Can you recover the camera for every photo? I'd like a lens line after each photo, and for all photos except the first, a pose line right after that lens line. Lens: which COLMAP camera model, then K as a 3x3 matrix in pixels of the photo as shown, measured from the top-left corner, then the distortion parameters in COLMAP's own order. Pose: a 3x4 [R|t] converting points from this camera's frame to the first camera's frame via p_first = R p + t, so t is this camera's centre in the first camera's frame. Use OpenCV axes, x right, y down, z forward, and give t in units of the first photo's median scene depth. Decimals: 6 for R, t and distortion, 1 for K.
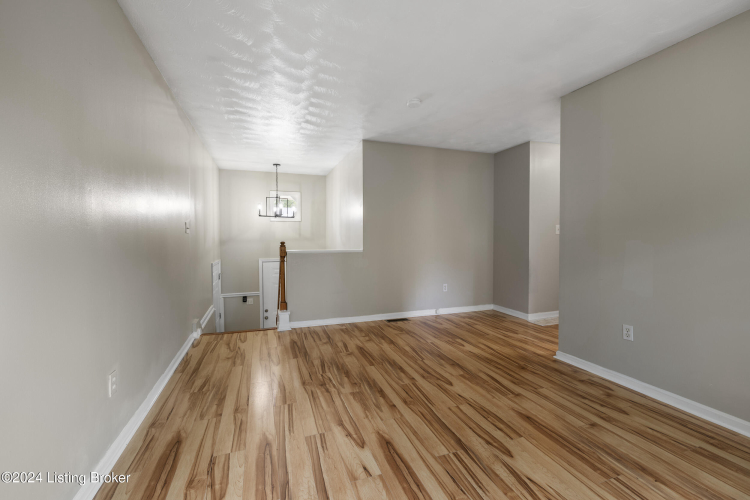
lens RADIAL K [[320.7, 0, 375.2], [0, 320.7, 247.9], [0, 0, 1]] dist [0.002071, -0.000121]
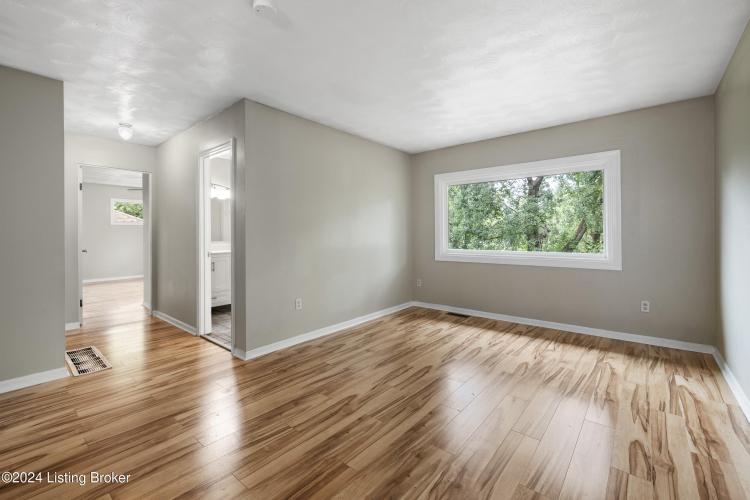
lens RADIAL K [[320.7, 0, 376.6], [0, 320.7, 232.9], [0, 0, 1]] dist [0.002071, -0.000121]
pose [[-0.506243, 0.009525, 0.862338, -0.604550], [0.036711, 0.999271, 0.010515, -0.051217], [-0.861609, 0.036981, -0.506224, 1.409415]]
